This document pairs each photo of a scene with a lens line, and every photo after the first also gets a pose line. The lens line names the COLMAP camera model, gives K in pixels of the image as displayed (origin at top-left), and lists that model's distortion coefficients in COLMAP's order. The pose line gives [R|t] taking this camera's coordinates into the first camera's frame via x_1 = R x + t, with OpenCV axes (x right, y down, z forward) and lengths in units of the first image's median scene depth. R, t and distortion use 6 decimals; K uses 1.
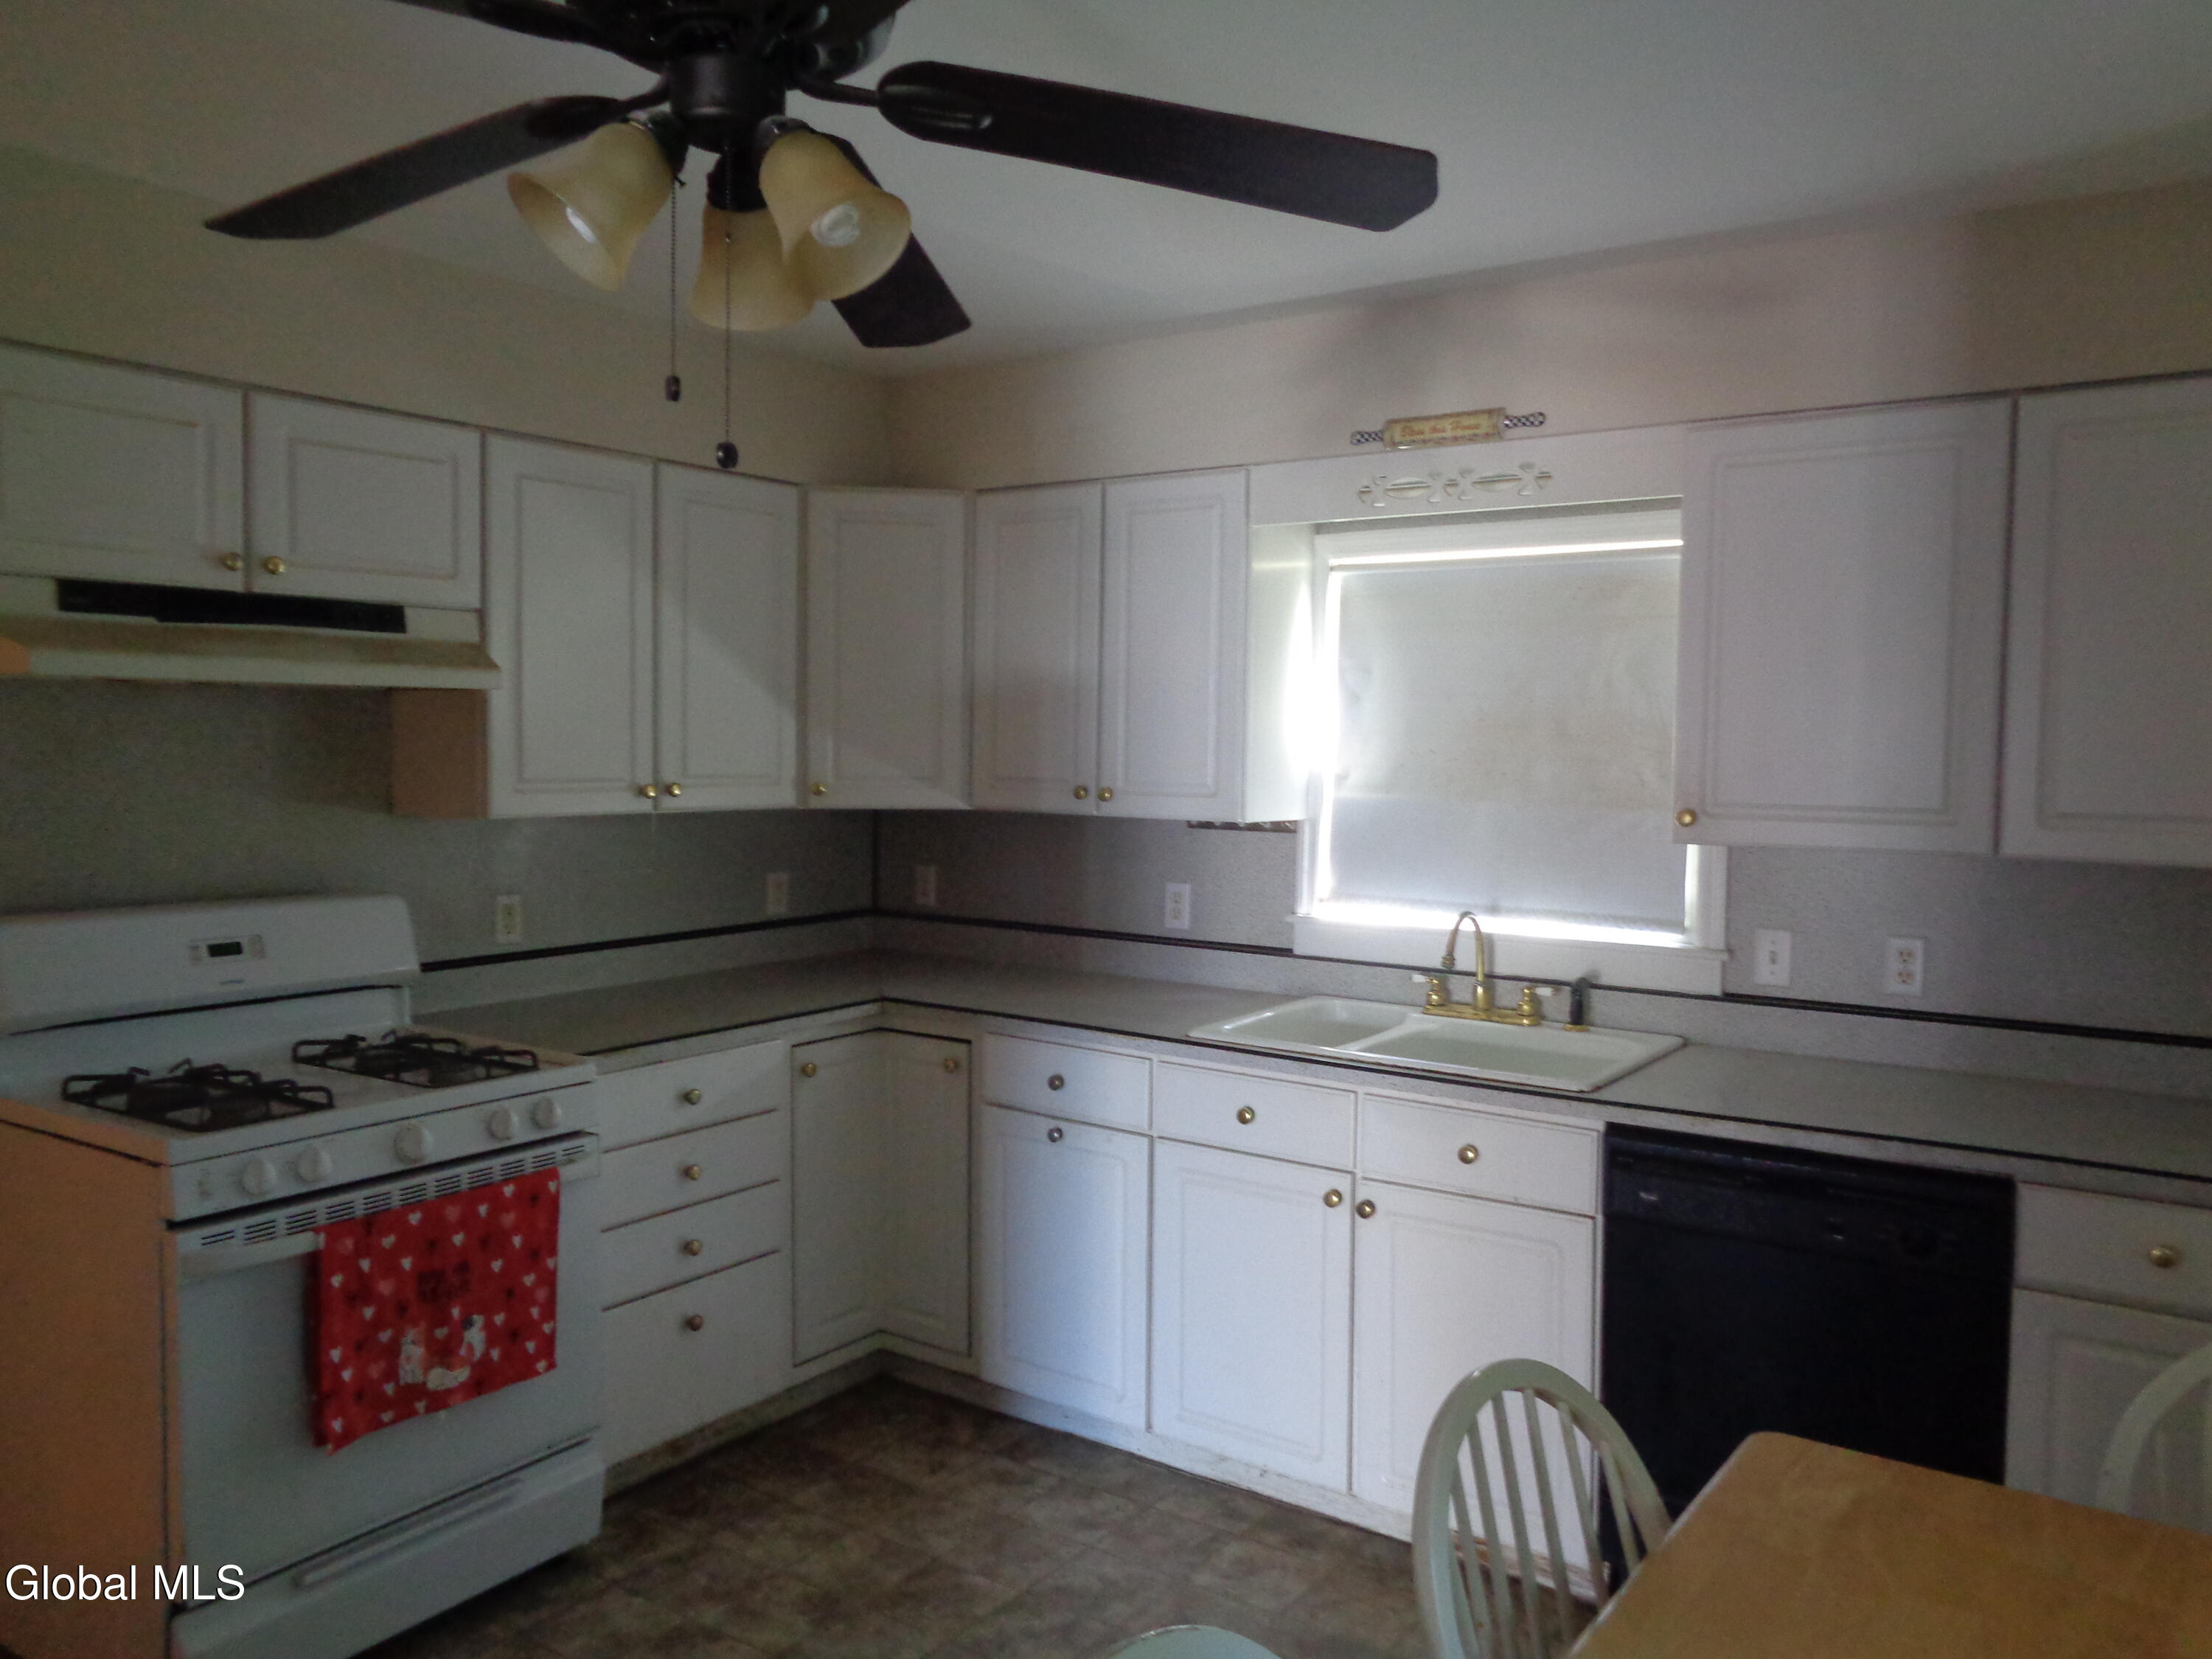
lens RADIAL K [[1668.0, 0, 1113.4], [0, 1668.0, 832.3], [0, 0, 1]] dist [0.006709, 0.004129]
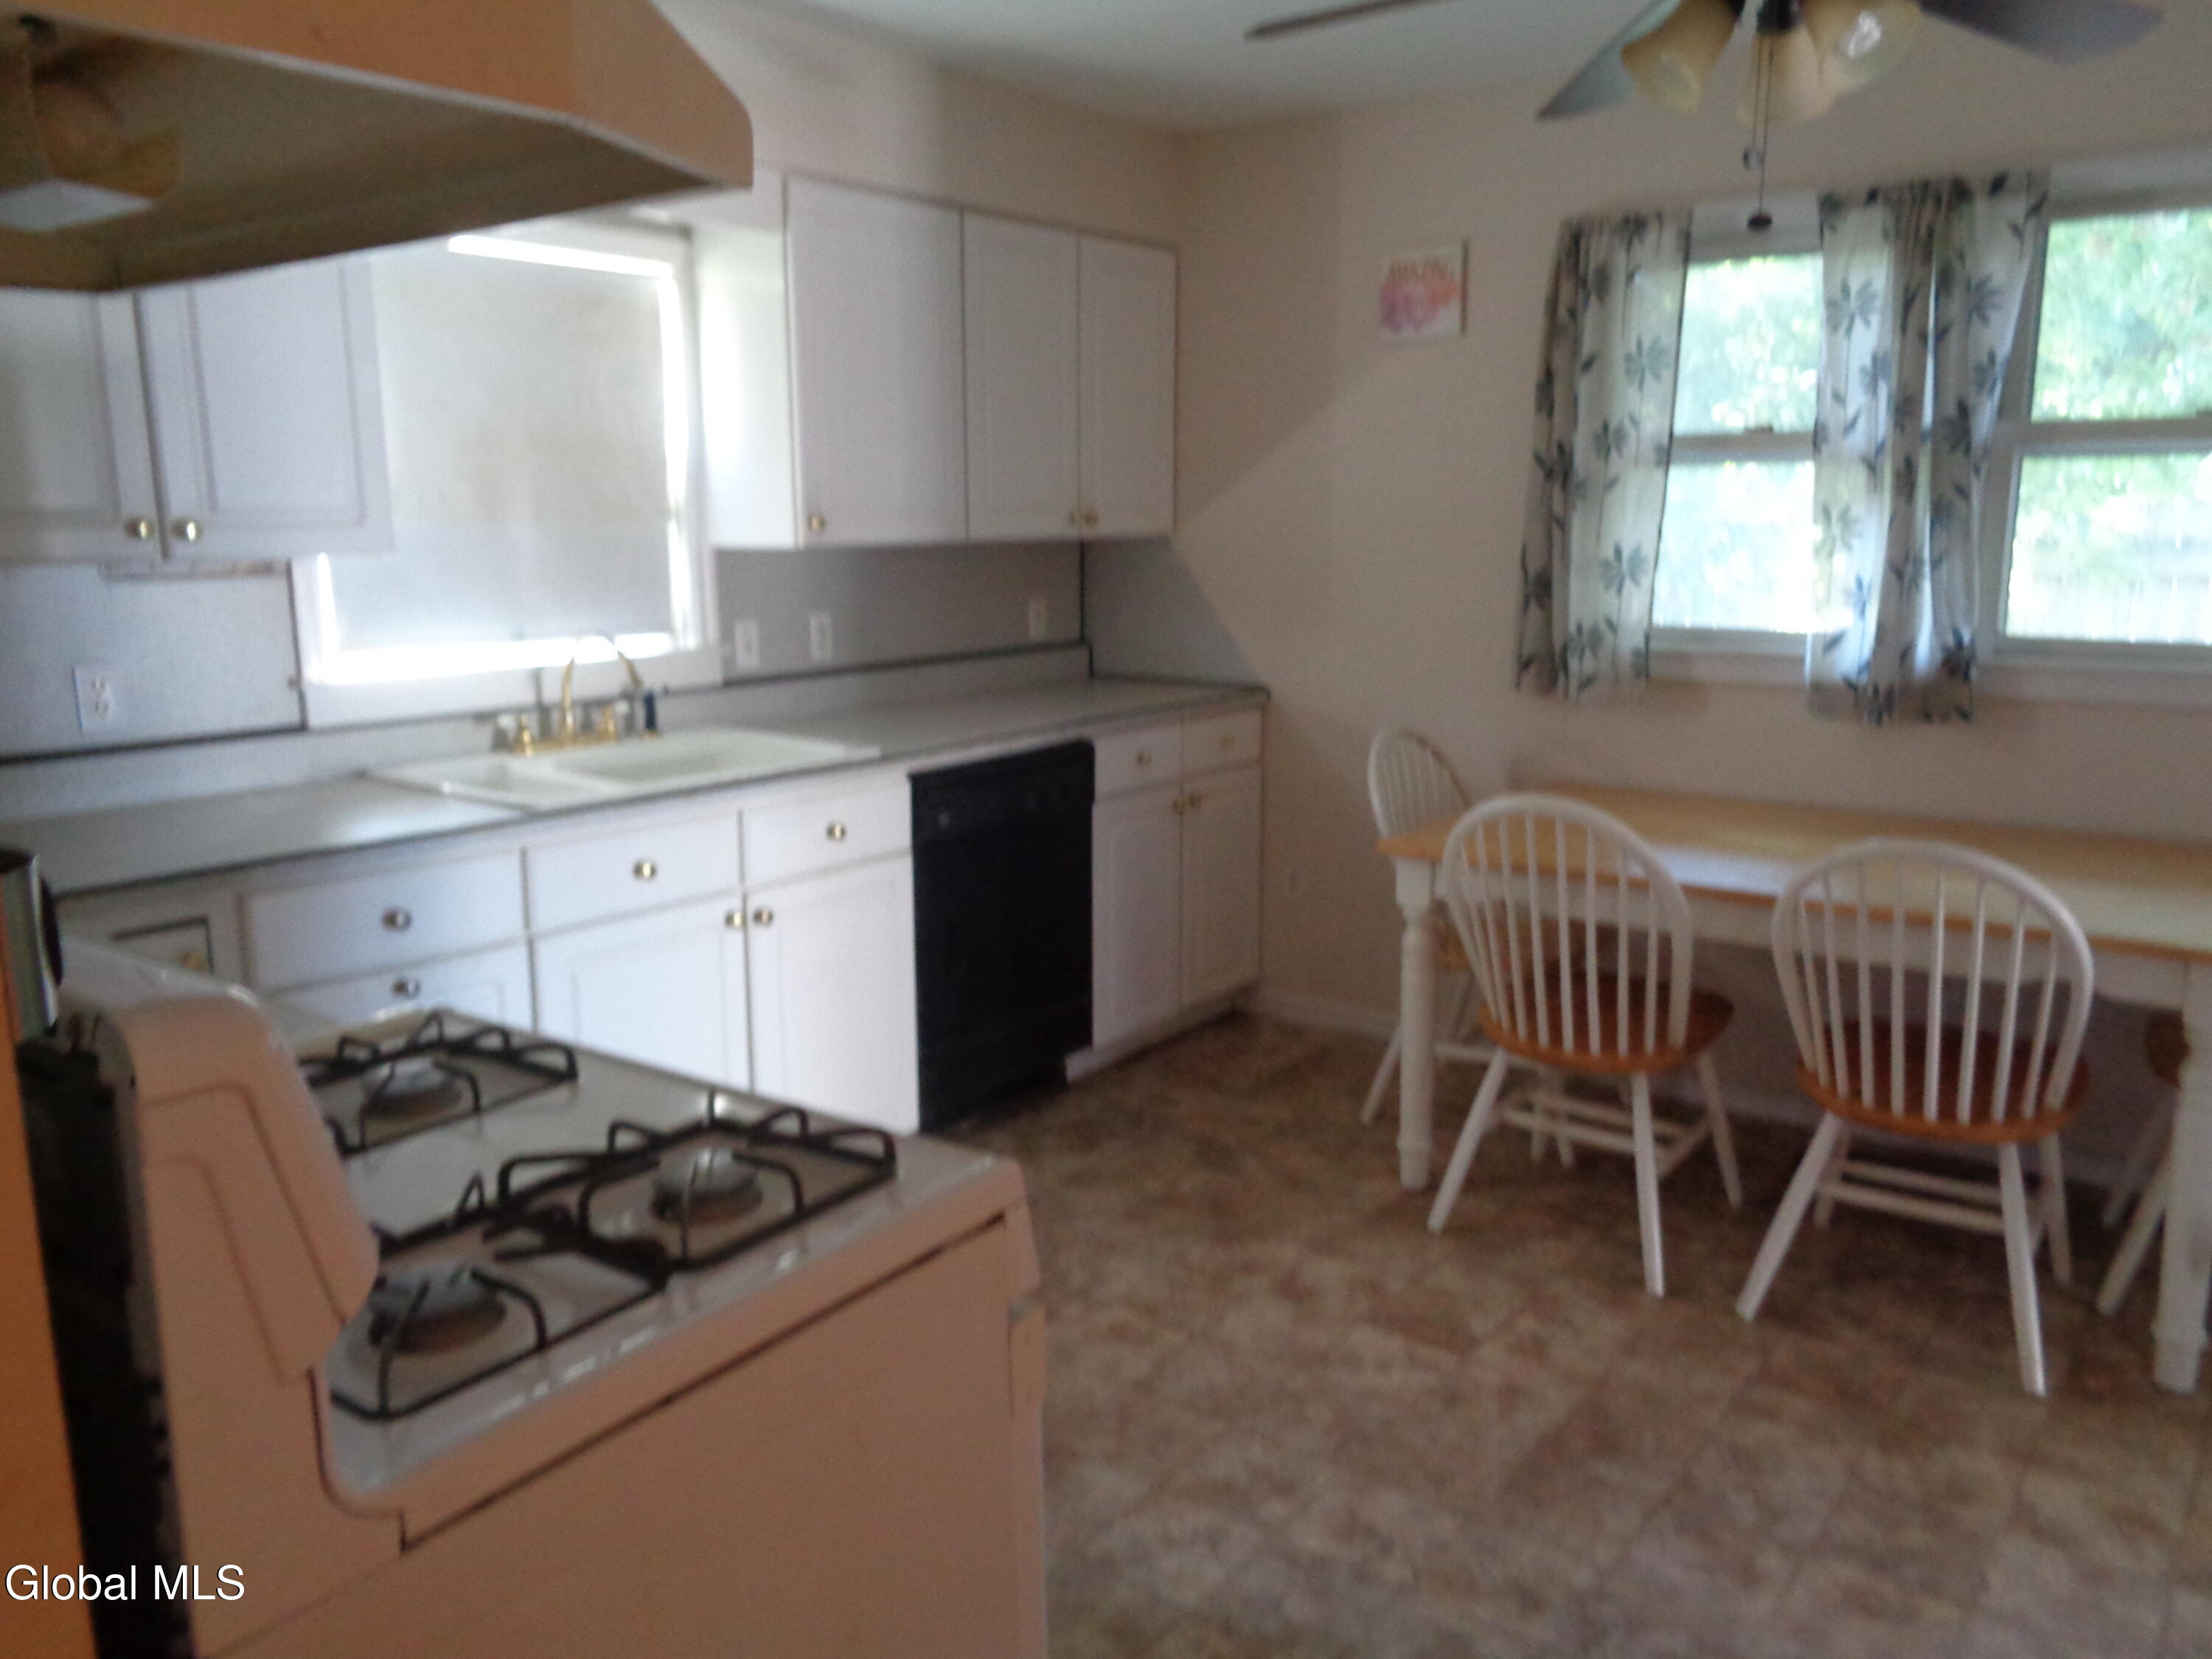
lens RADIAL K [[1638.4, 0, 1106.0], [0, 1638.4, 829.5], [0, 0, 1]] dist [0.004447, 0.001861]
pose [[0.046240, -0.208226, 0.976987, -0.727647], [0.062576, 0.976716, 0.205207, -0.019545], [-0.996968, 0.051647, 0.058193, 0.642232]]
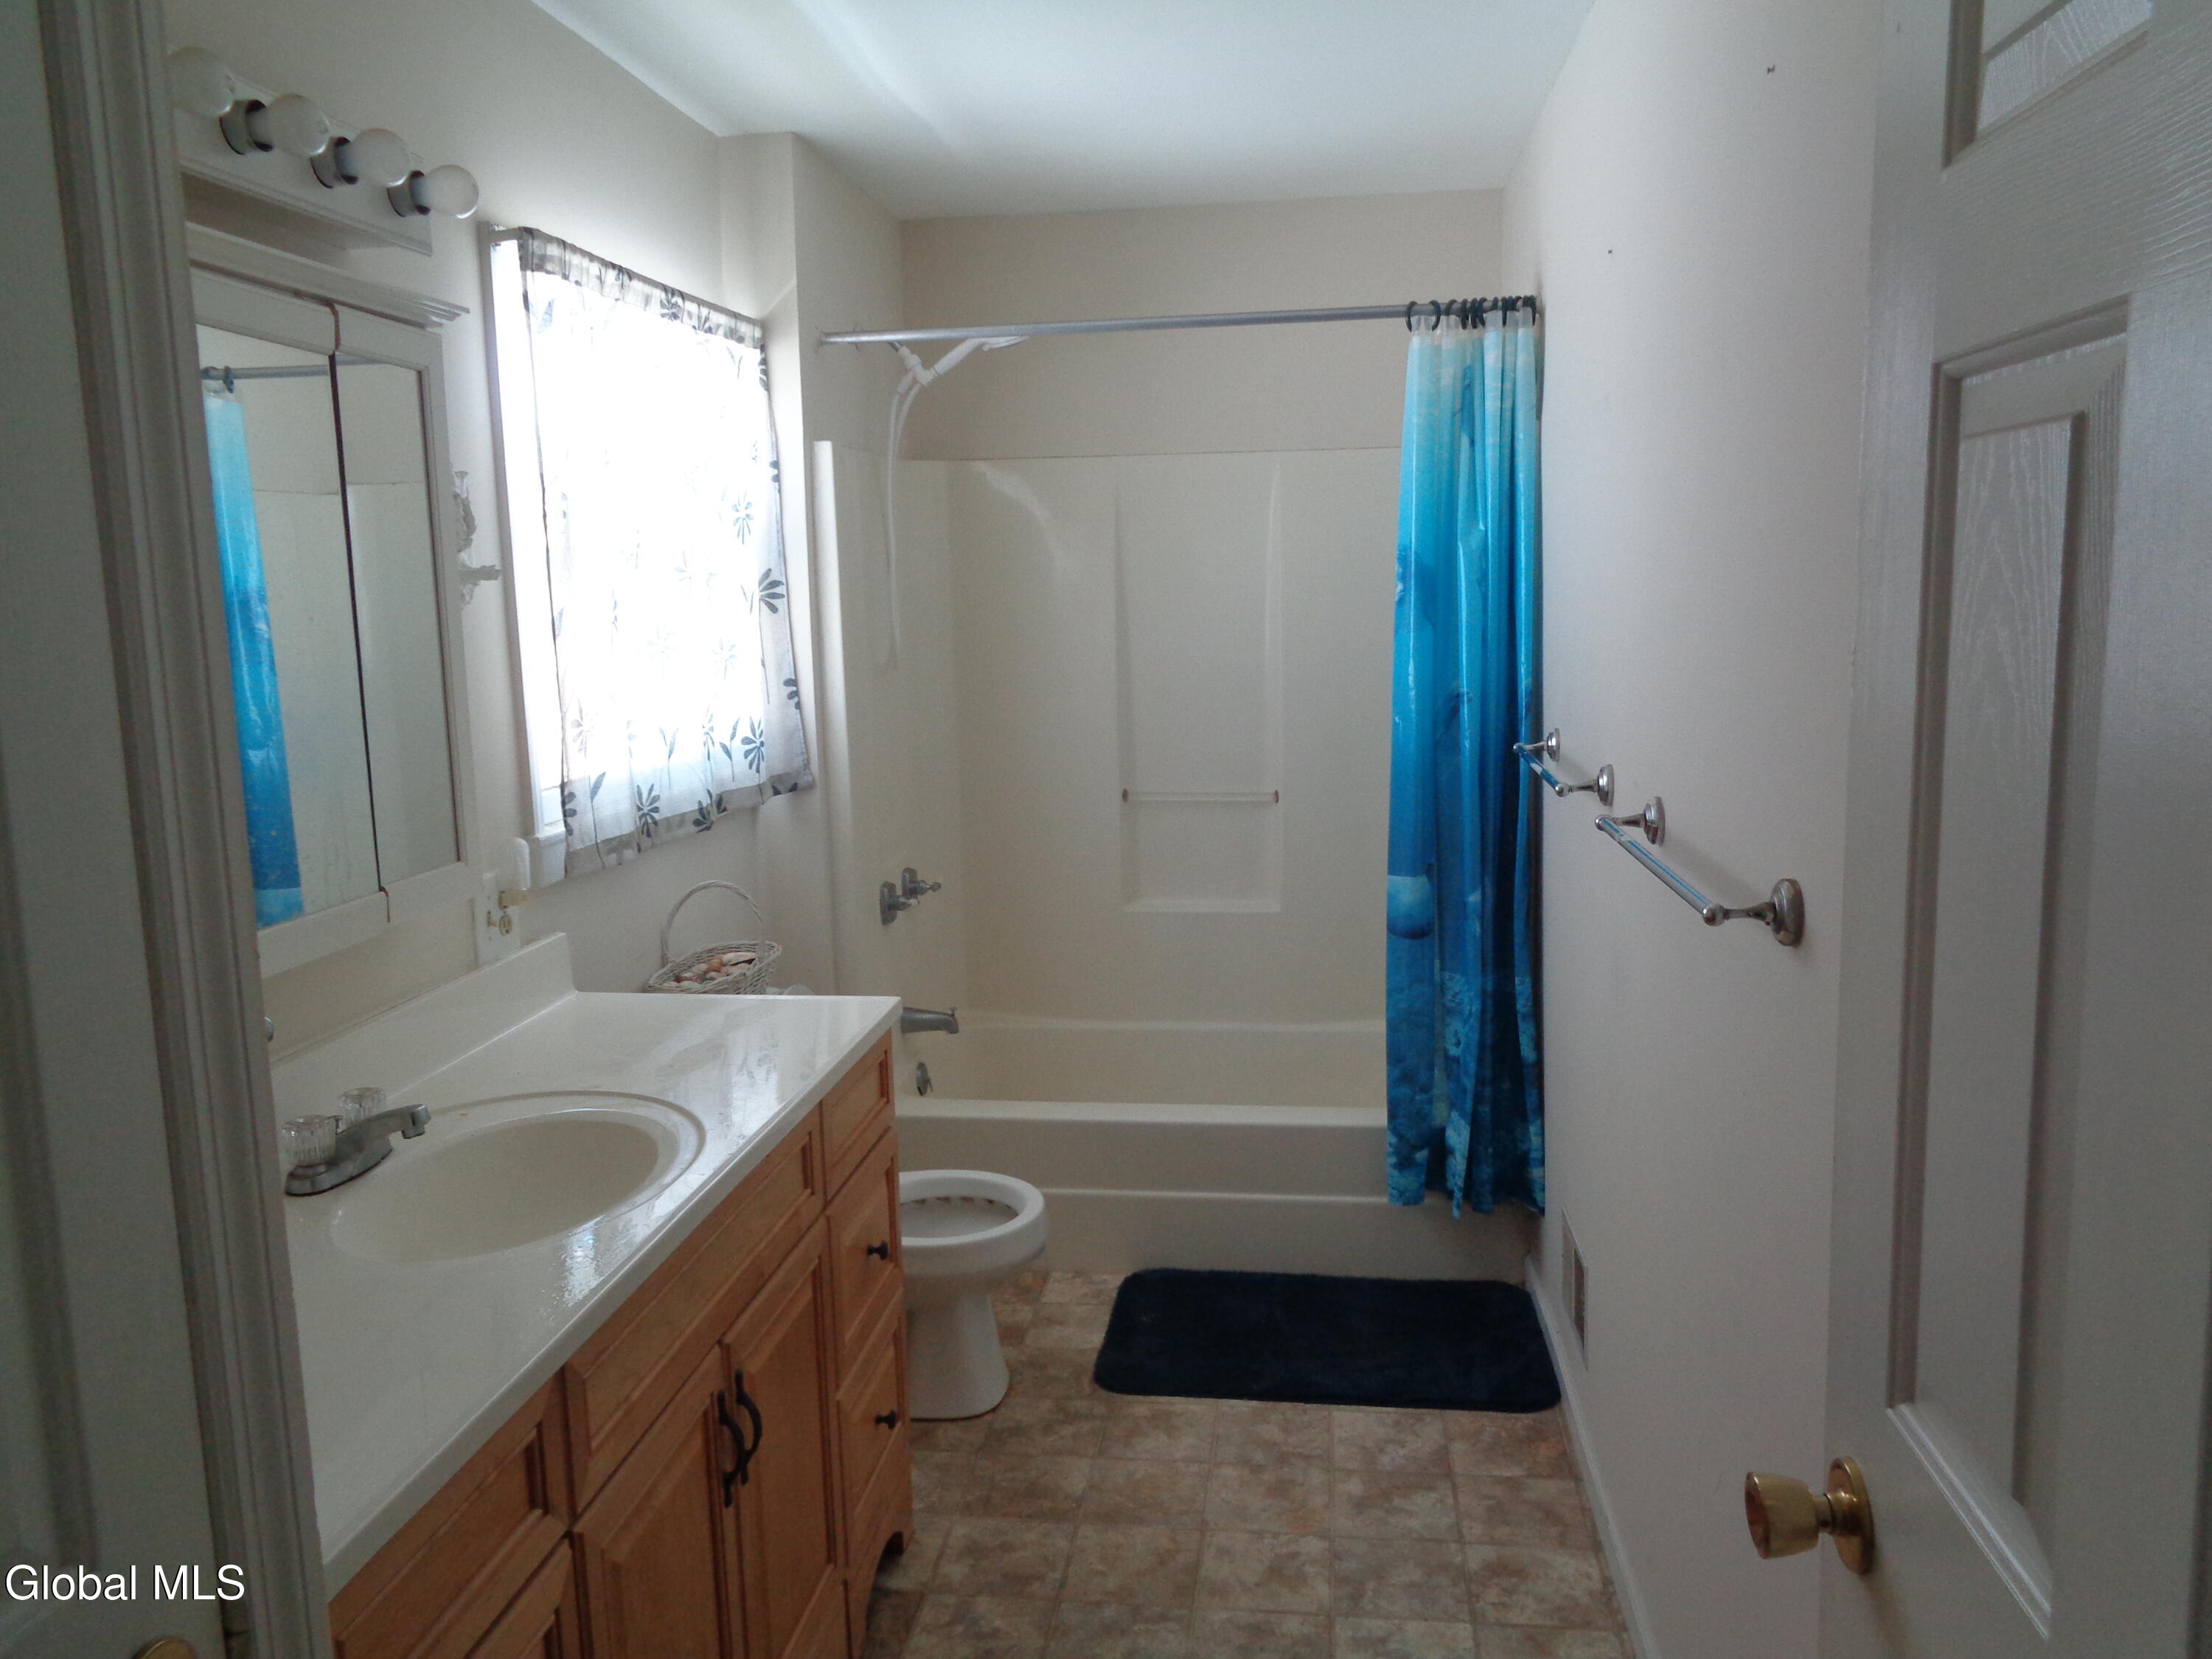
lens RADIAL K [[1668.0, 0, 1113.4], [0, 1668.0, 832.3], [0, 0, 1]] dist [0.006709, 0.004129]
pose [[-0.888291, 0.073120, -0.453424, 0.240332], [-0.016620, 0.981481, 0.190835, -0.057939], [0.458981, 0.177053, -0.870626, 1.140818]]
